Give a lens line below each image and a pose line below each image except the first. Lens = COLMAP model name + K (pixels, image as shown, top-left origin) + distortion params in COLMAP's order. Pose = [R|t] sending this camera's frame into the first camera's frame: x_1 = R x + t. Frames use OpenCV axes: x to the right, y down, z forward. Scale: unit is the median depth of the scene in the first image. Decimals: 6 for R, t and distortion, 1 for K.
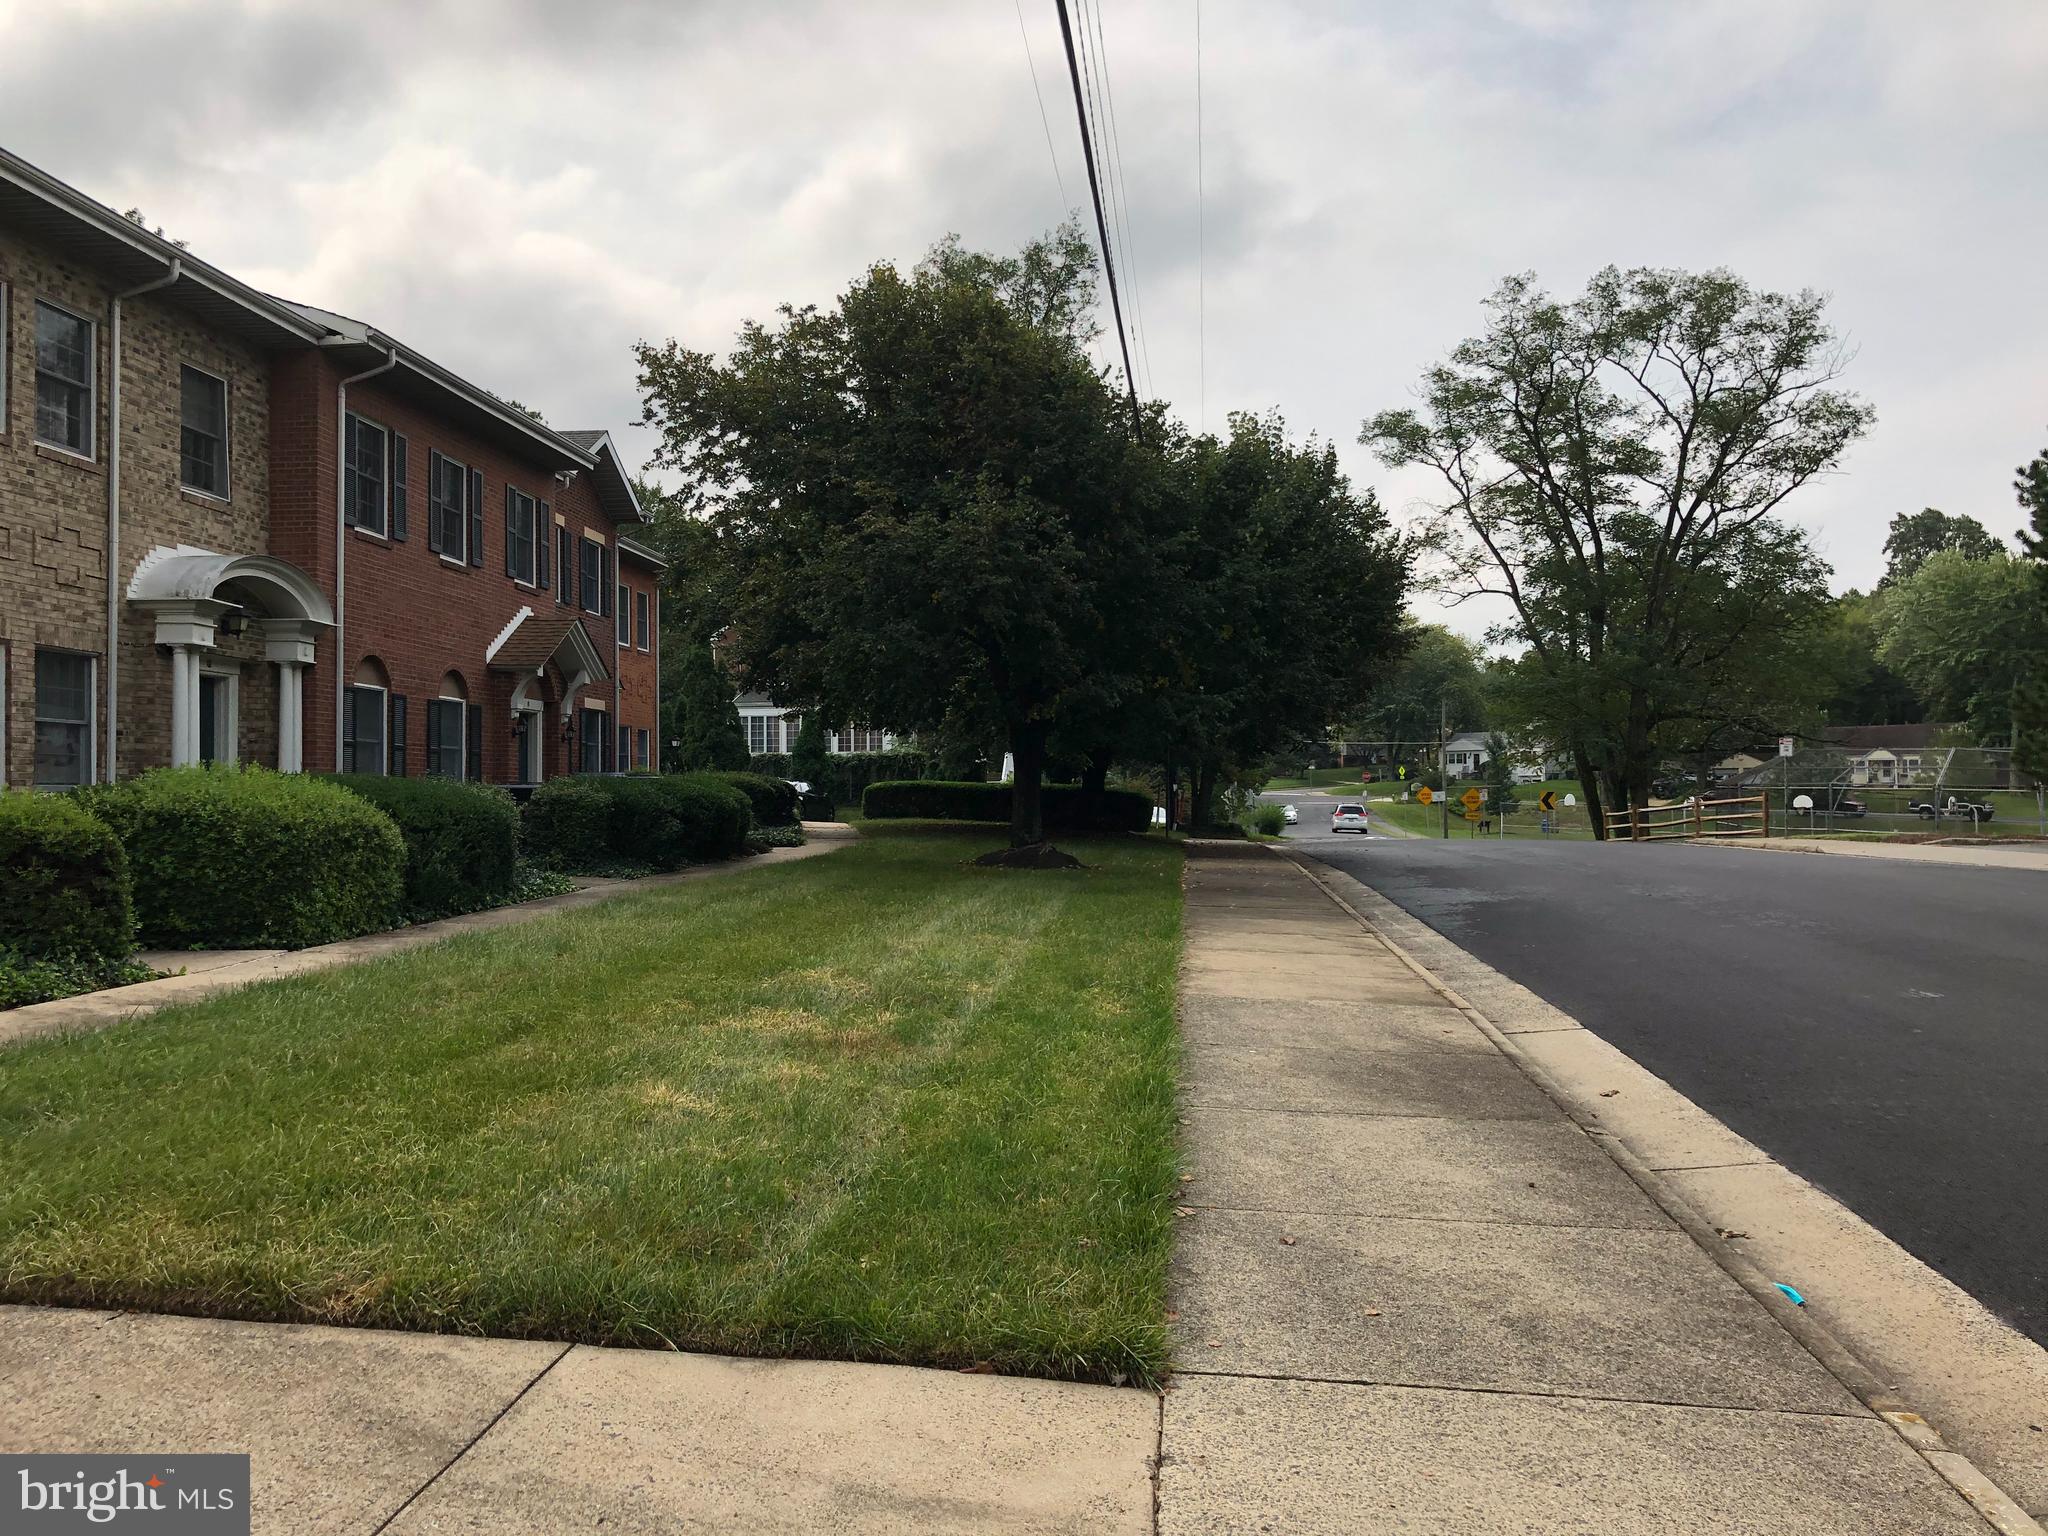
lens RADIAL K [[1659.8, 0, 1032.6], [0, 1659.8, 766.6], [0, 0, 1]] dist [0.004584, 0.013928]
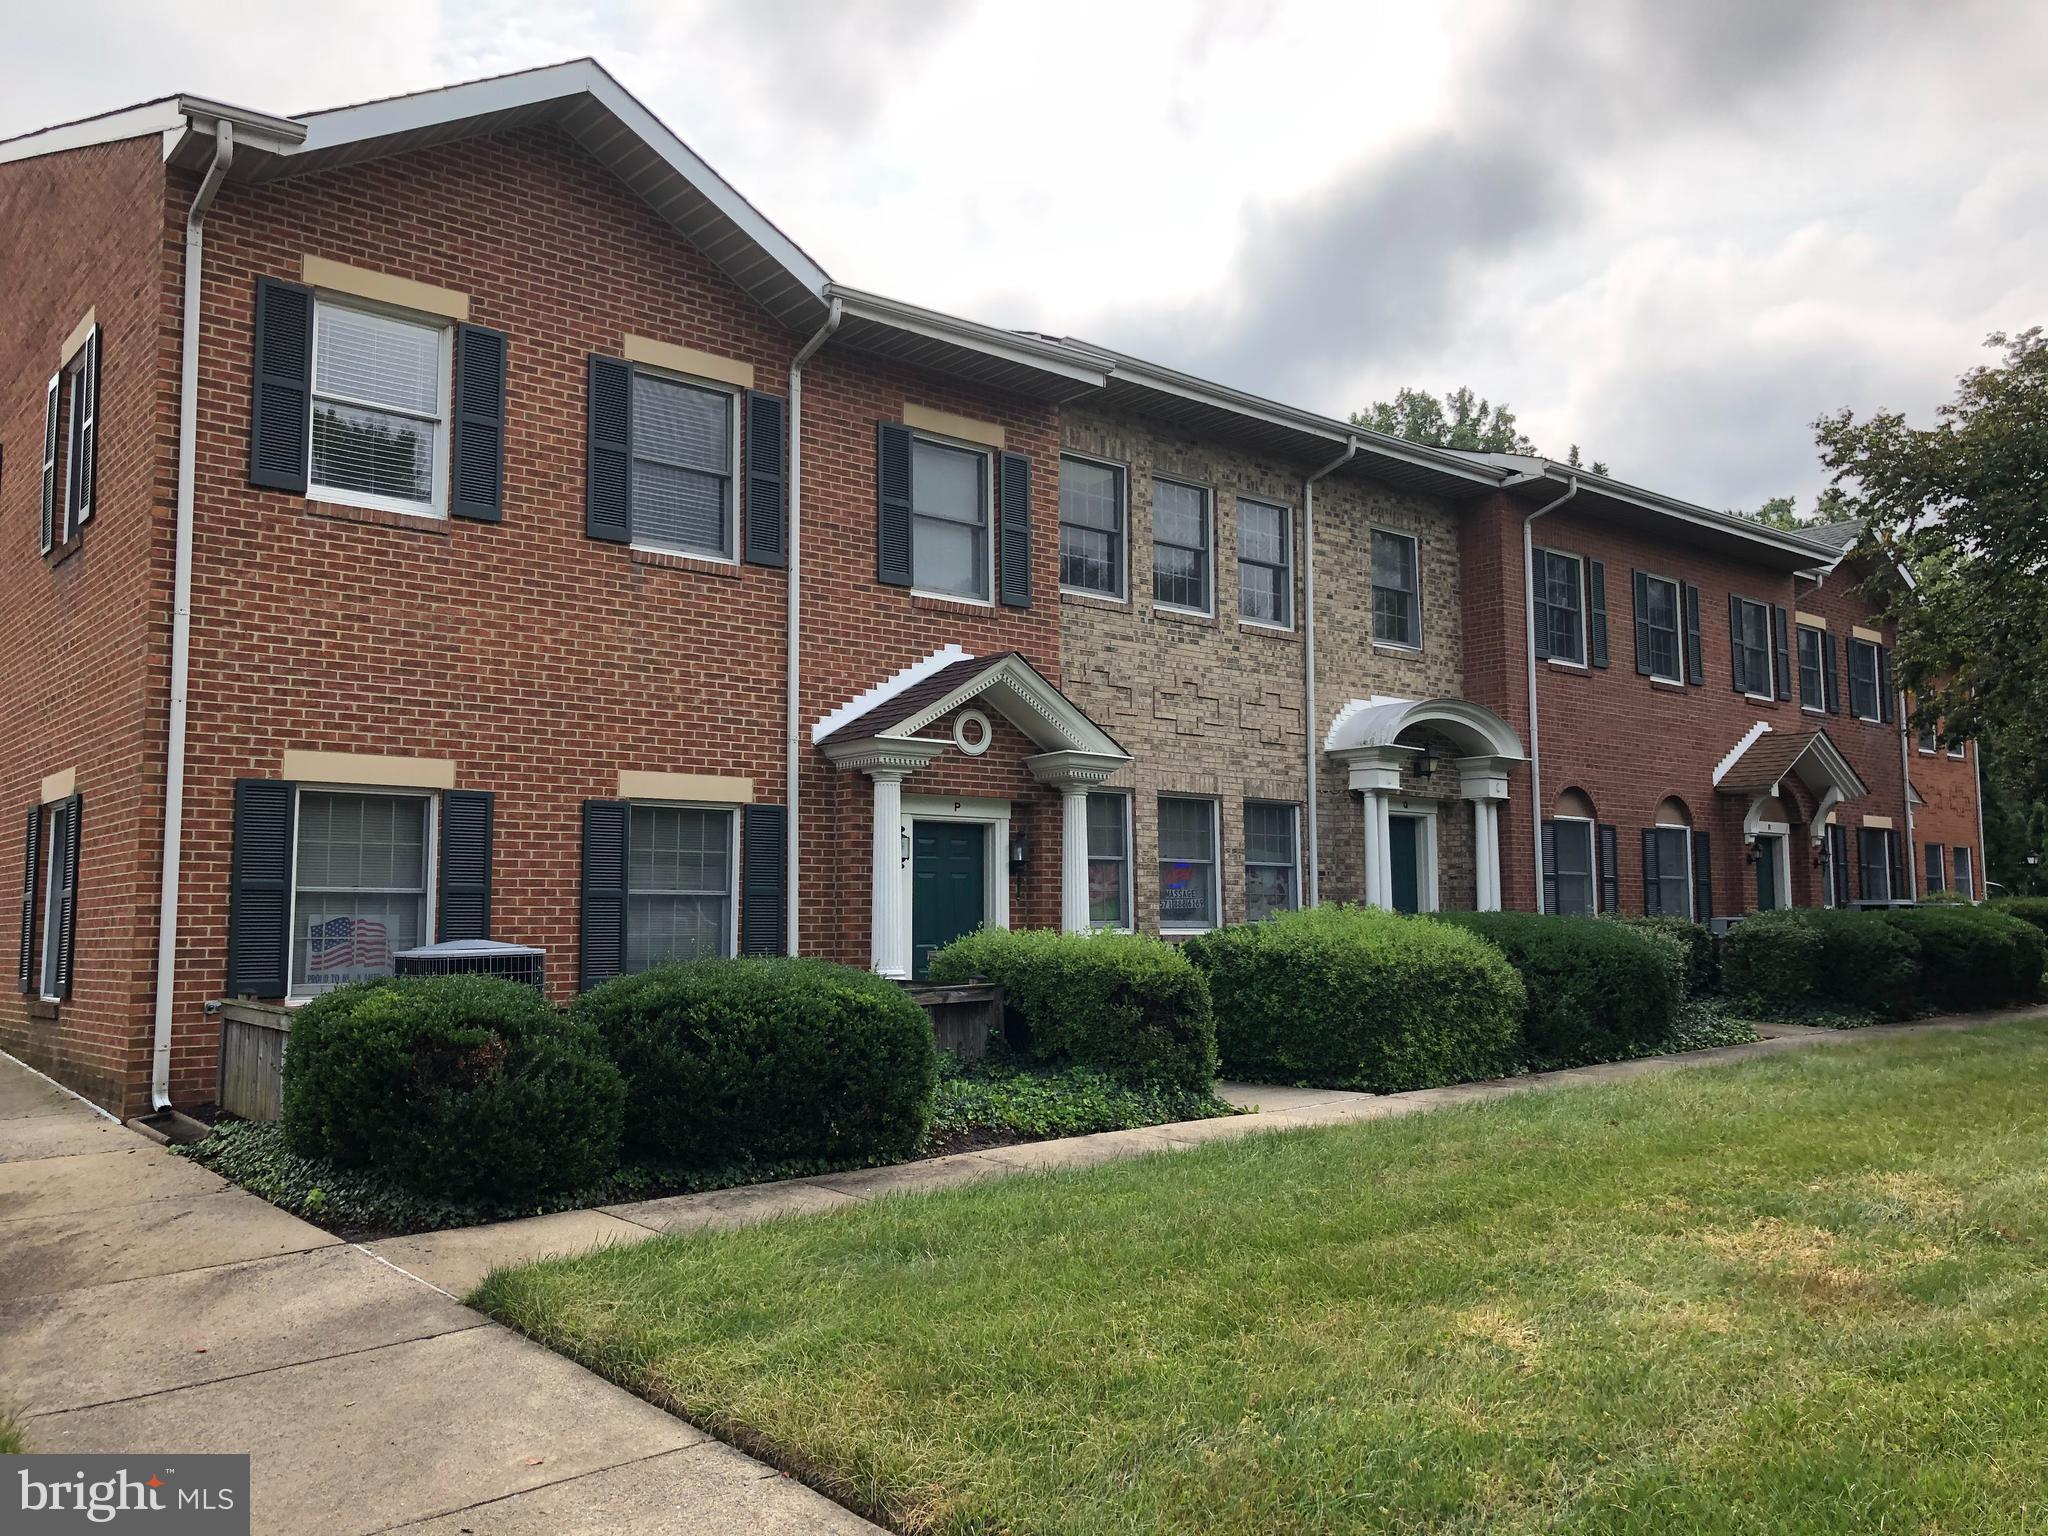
lens RADIAL K [[1659.8, 0, 1022.9], [0, 1659.8, 770.0], [0, 0, 1]] dist [0.004584, 0.013928]
pose [[0.702981, -0.064320, -0.708294, 0.087012], [0.014495, 0.996991, -0.076151, -0.007757], [0.711061, 0.043266, 0.701798, 0.092888]]
